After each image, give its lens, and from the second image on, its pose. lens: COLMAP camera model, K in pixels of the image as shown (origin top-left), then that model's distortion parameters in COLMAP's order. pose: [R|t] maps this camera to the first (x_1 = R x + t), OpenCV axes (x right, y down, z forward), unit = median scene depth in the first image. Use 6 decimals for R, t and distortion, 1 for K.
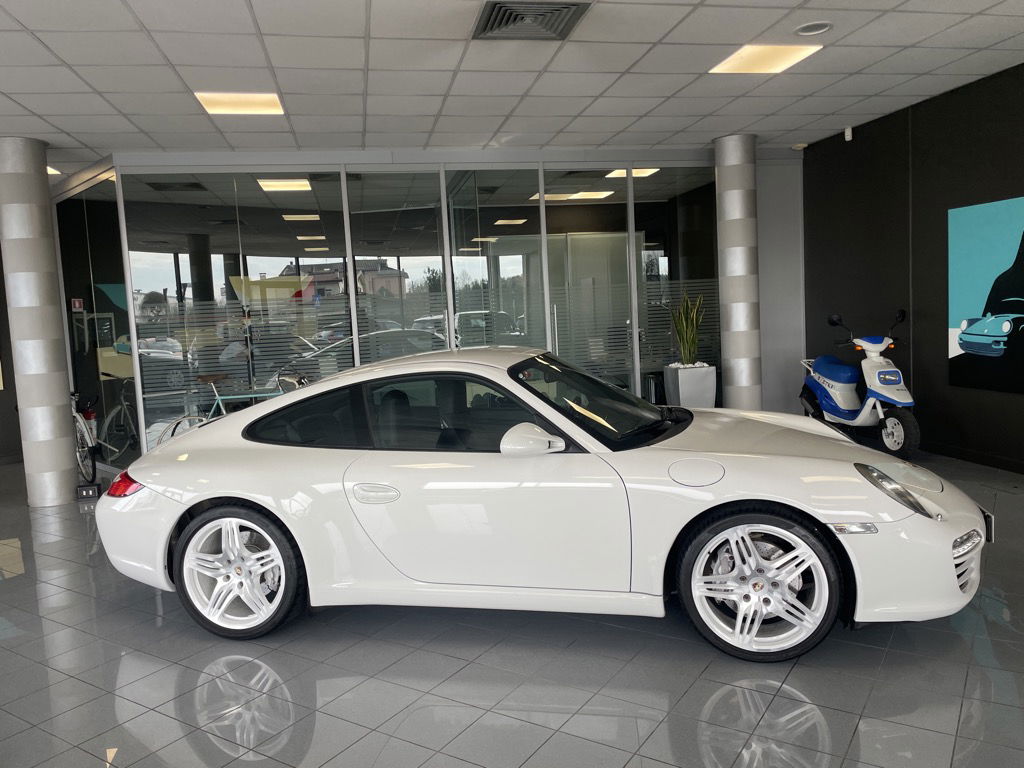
lens RADIAL K [[773.1, 0, 509.8], [0, 773.1, 364.4], [0, 0, 1]] dist [0.042408, -0.061170]
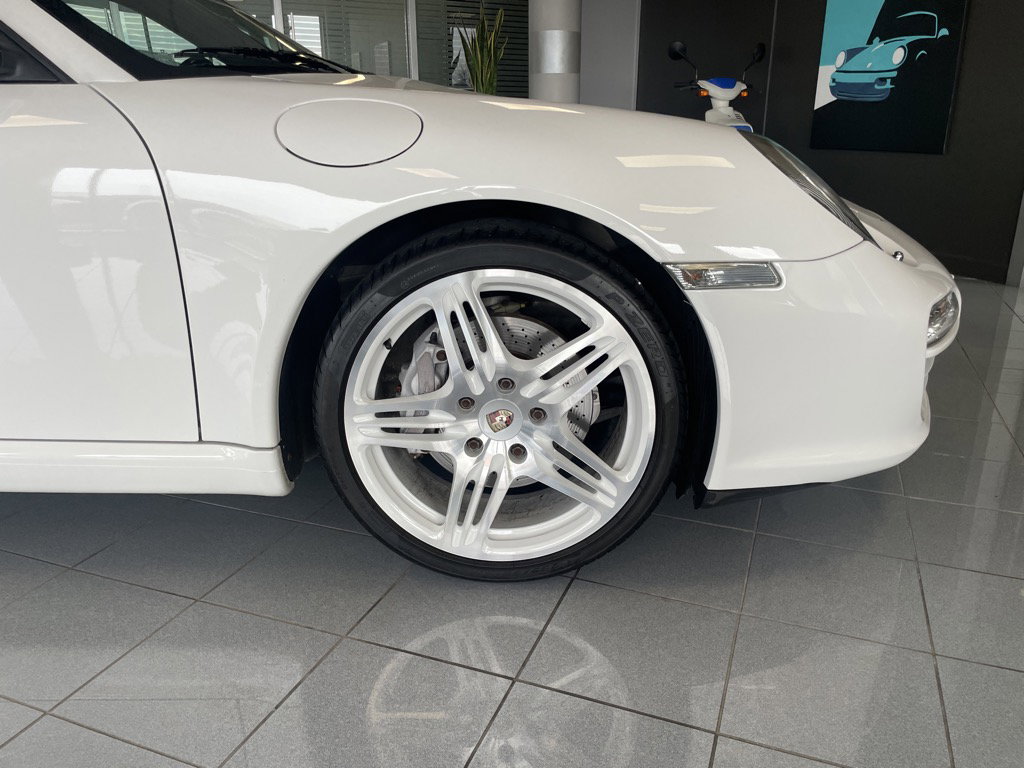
lens RADIAL K [[773.1, 0, 518.0], [0, 773.1, 391.8], [0, 0, 1]] dist [0.042408, -0.061170]
pose [[0.974686, -0.023057, 0.222386, 0.232688], [-0.034113, 0.967685, 0.249844, 0.163389], [-0.220960, -0.251106, 0.942402, 0.597254]]
